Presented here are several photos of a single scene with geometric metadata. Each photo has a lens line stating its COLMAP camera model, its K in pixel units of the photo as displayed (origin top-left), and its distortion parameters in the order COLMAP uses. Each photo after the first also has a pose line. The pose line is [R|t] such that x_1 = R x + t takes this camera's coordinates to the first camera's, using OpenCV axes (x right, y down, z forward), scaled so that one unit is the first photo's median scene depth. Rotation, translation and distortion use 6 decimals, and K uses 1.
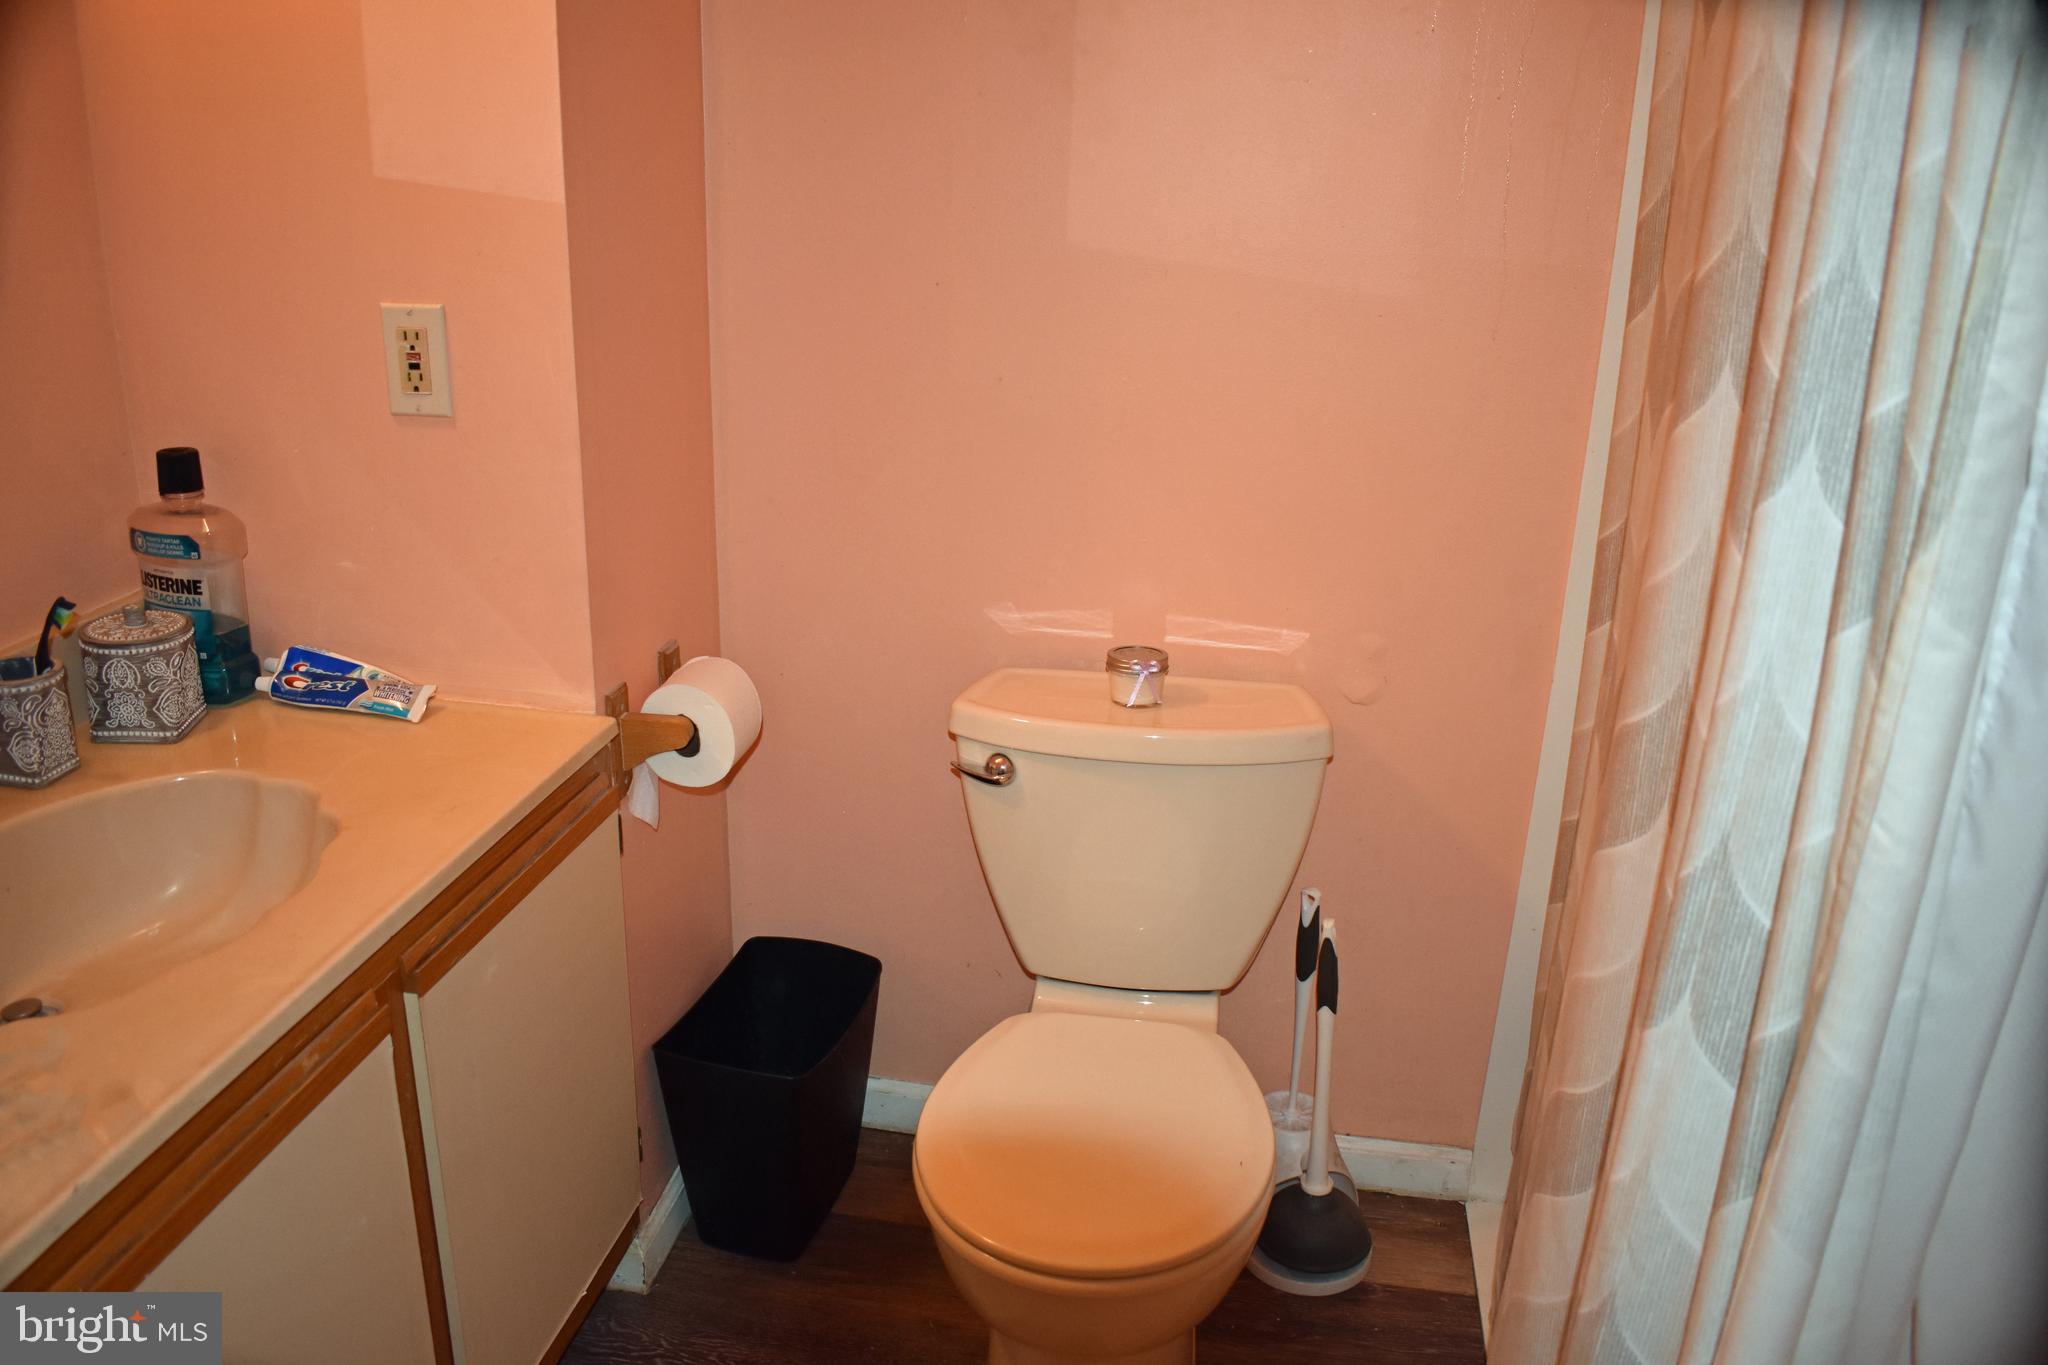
lens RADIAL K [[1585.6, 0, 1026.4], [0, 1585.6, 692.3], [0, 0, 1]] dist [-0.089880, -0.002696]
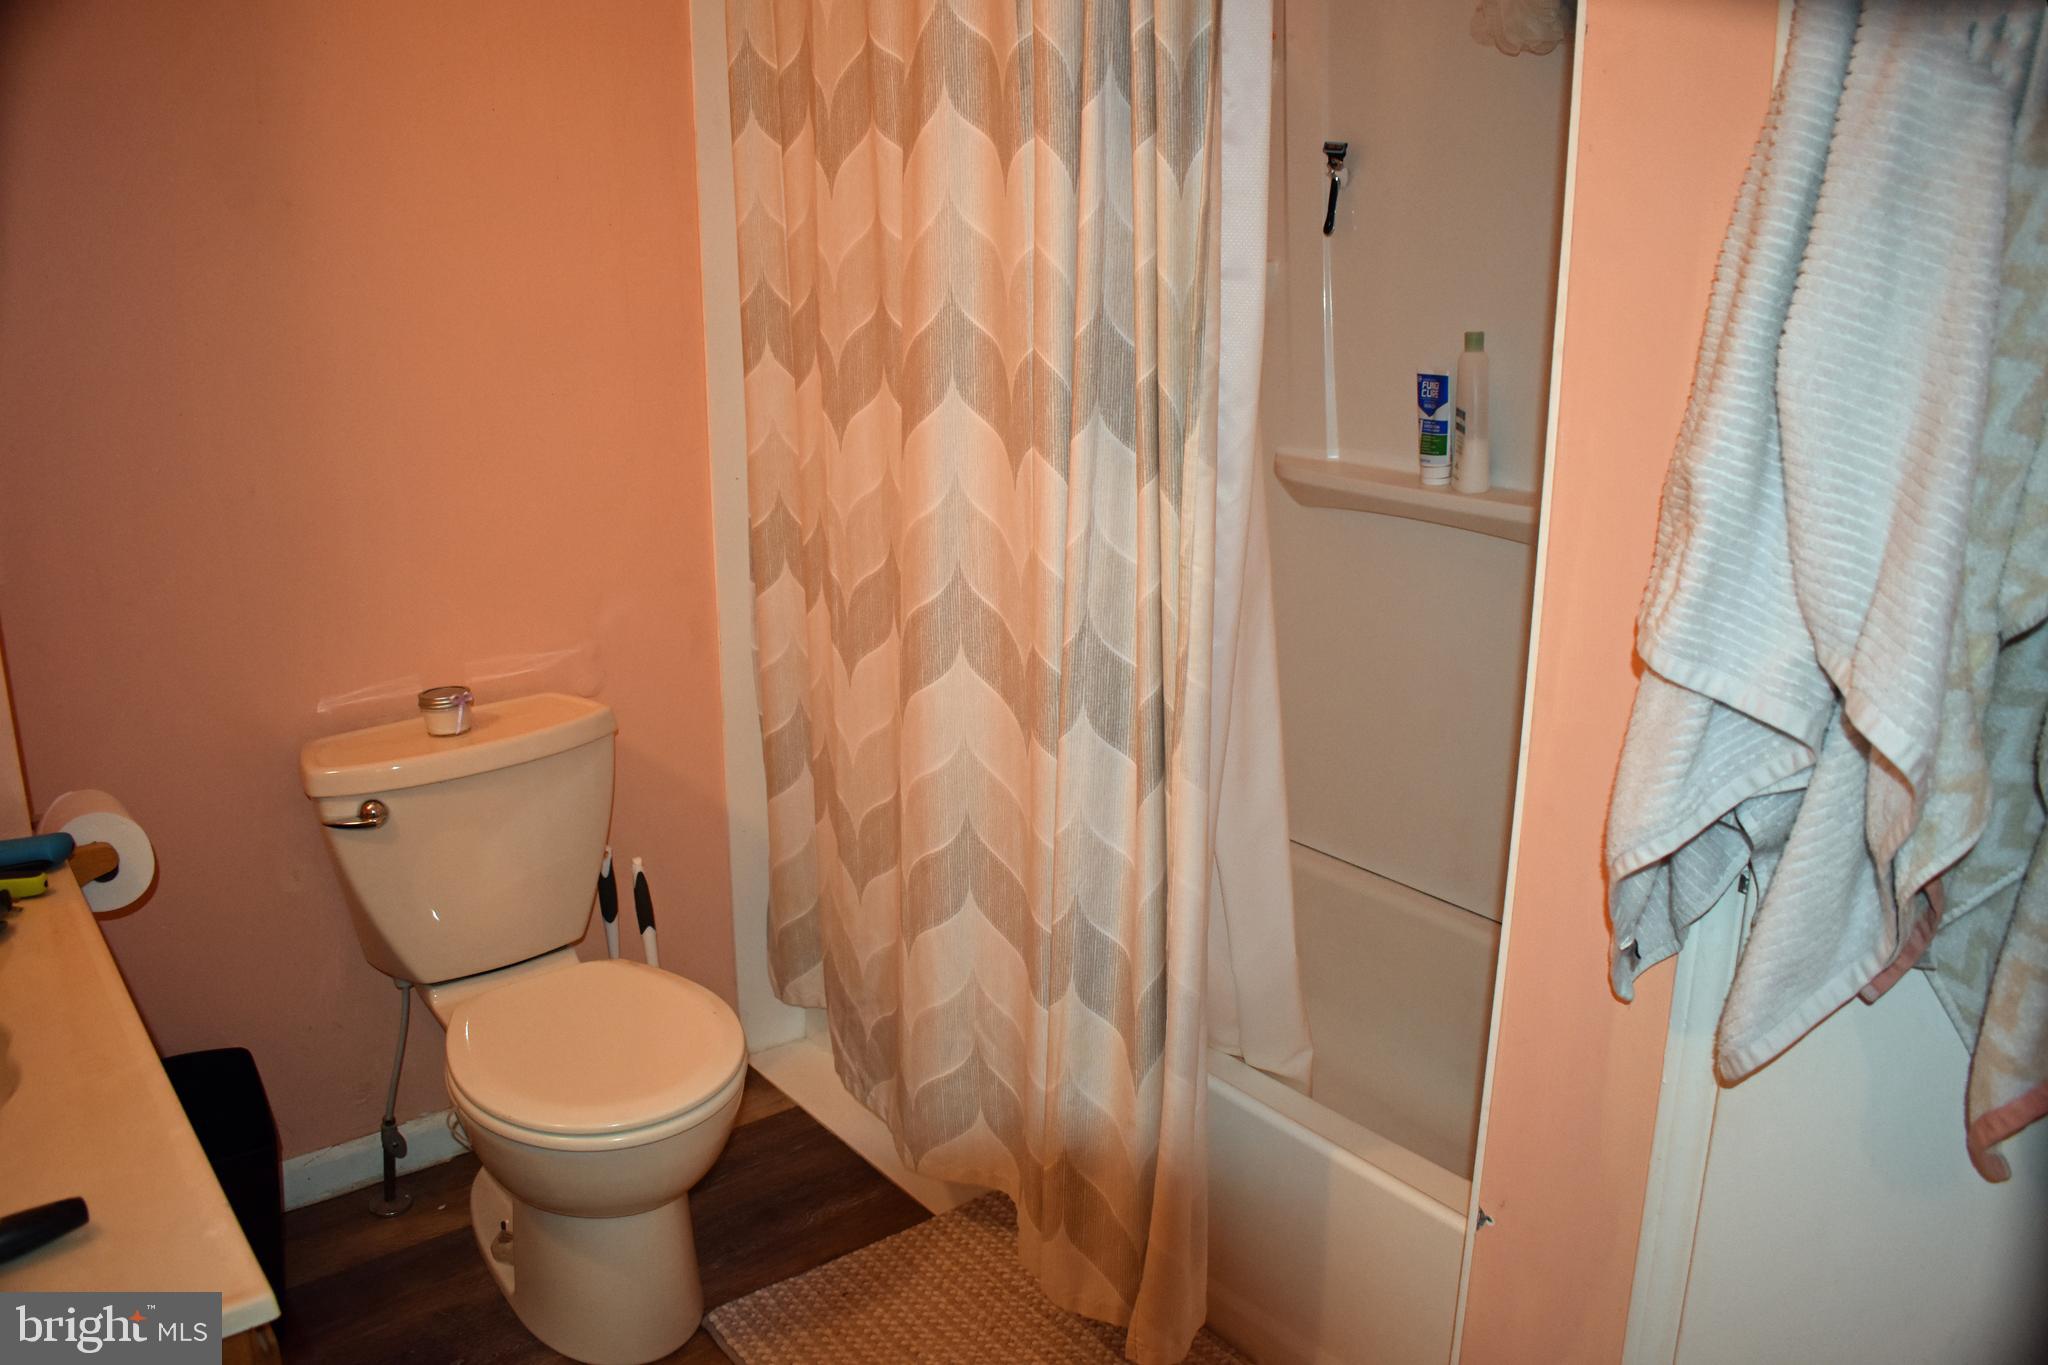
lens RADIAL K [[1585.6, 0, 1026.4], [0, 1585.6, 692.3], [0, 0, 1]] dist [-0.089880, -0.002696]
pose [[0.667887, -0.234009, 0.706518, -0.477636], [0.268563, 0.961103, 0.064453, 0.018099], [-0.694119, 0.146697, 0.704754, -0.139331]]
